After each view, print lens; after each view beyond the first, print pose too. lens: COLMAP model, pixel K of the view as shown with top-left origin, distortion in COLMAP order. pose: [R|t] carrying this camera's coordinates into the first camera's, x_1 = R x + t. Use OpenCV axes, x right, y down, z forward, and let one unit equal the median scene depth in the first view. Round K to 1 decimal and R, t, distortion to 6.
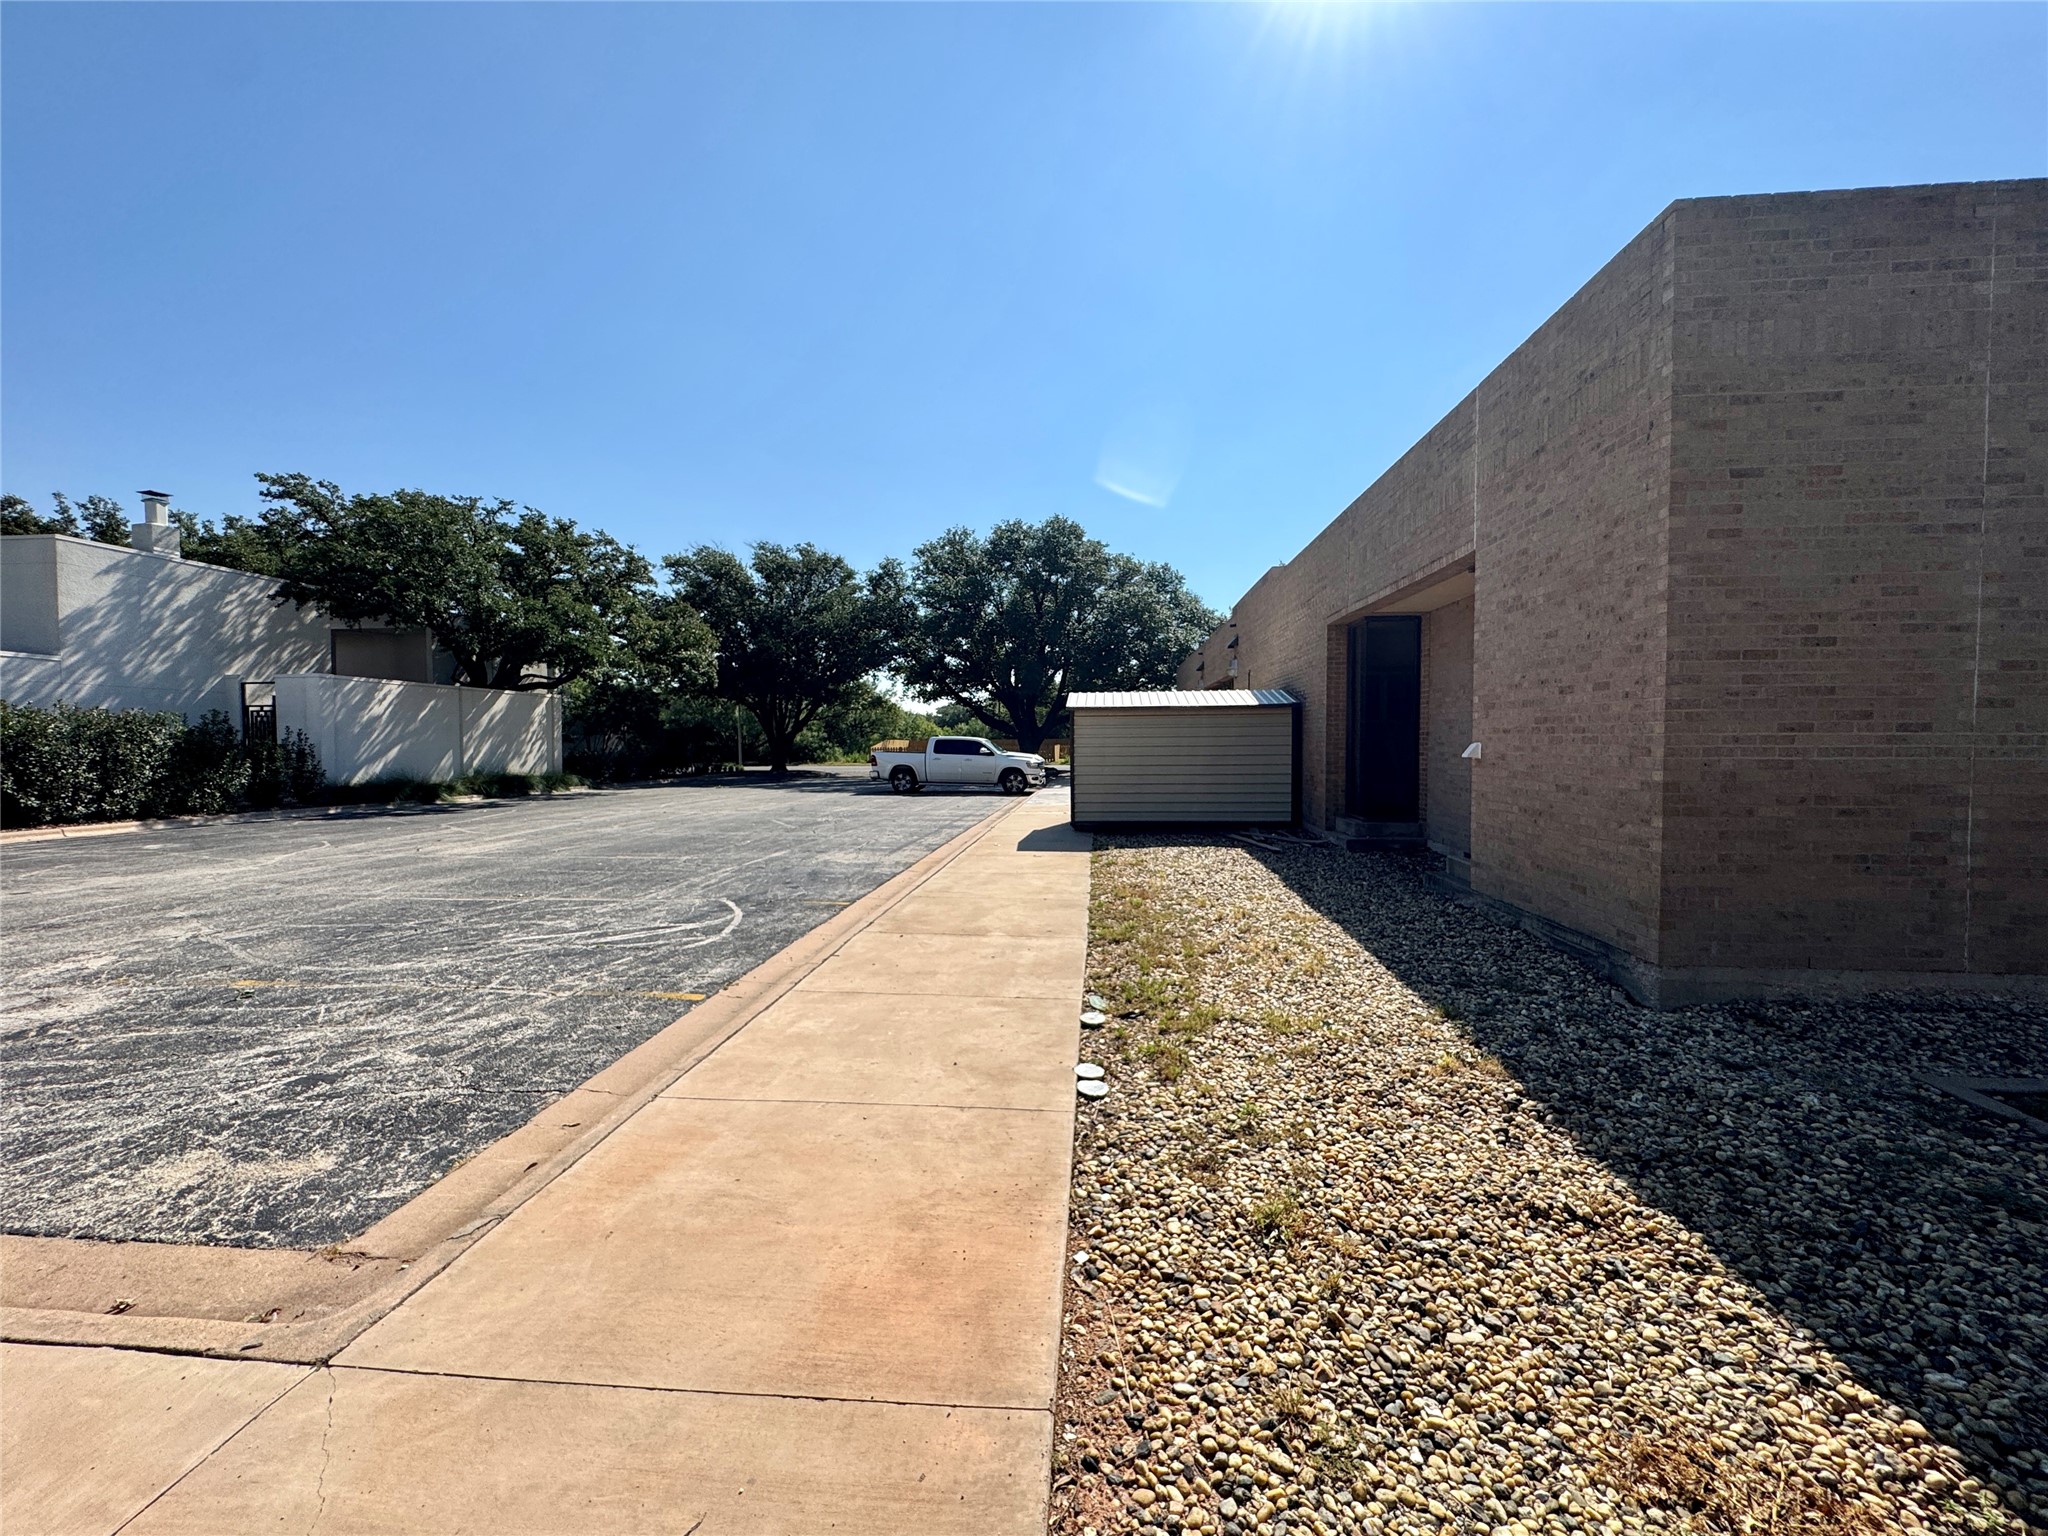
lens RADIAL K [[823.6, 0, 1022.1], [0, 823.6, 761.6], [0, 0, 1]] dist [0.002195, 0.000077]
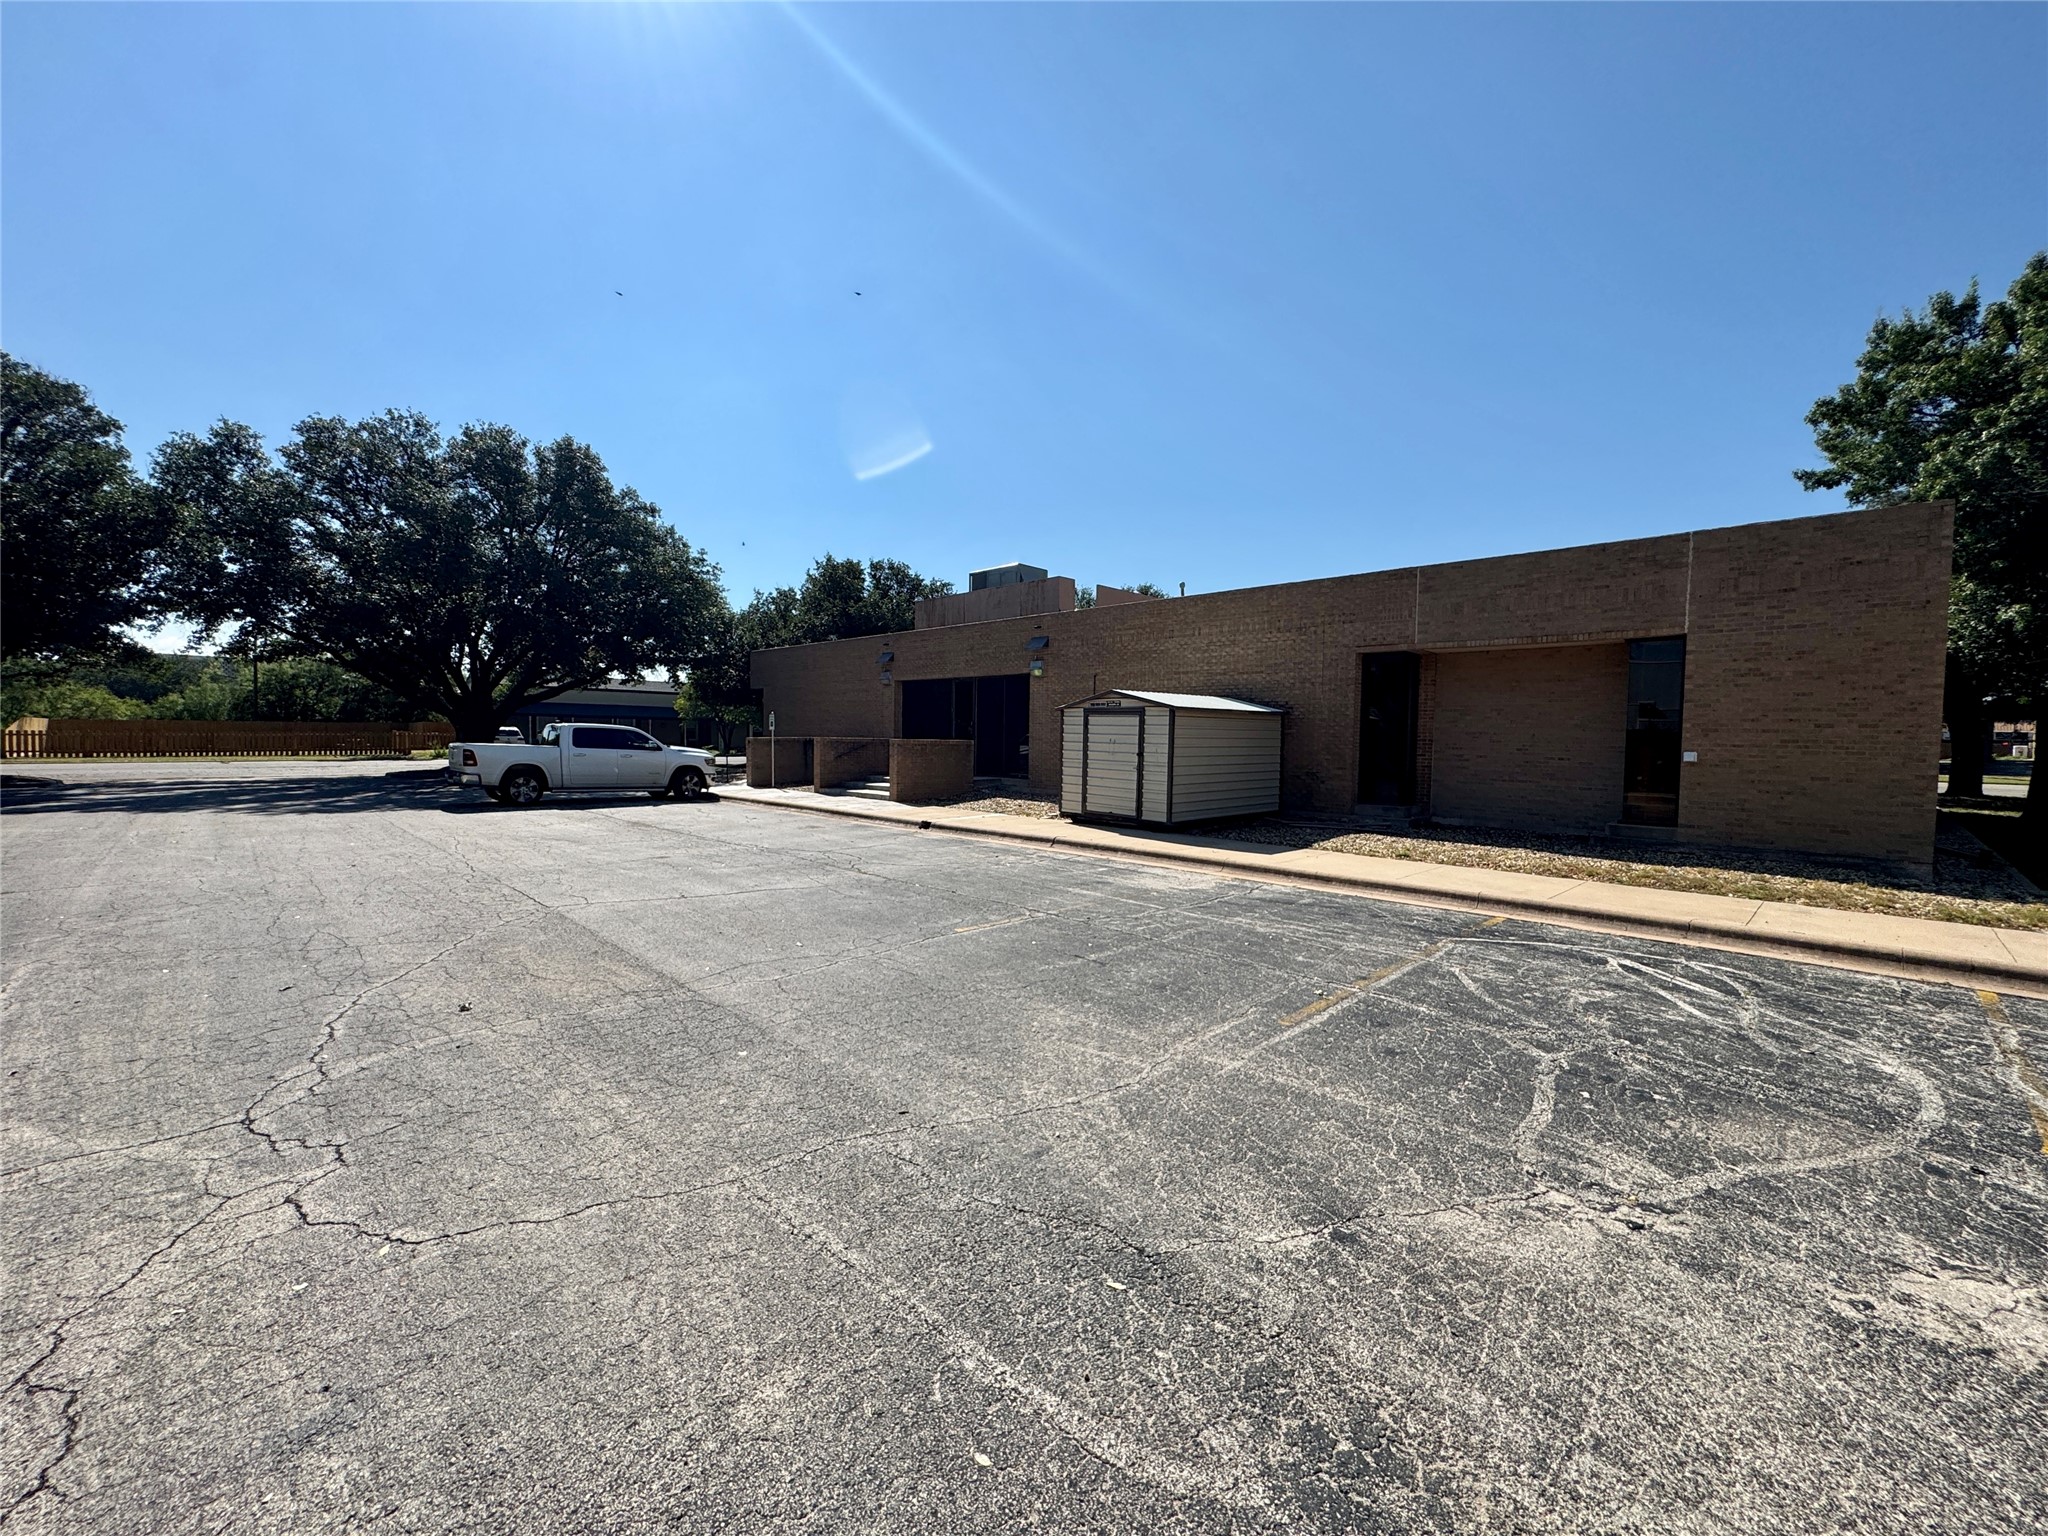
lens RADIAL K [[823.6, 0, 1021.8], [0, 823.6, 770.6], [0, 0, 1]] dist [0.002195, 0.000077]
pose [[0.642802, -0.015688, 0.765872, -0.402233], [-0.000662, 0.999779, 0.021035, -0.005150], [-0.766032, -0.014028, 0.642649, 0.247946]]
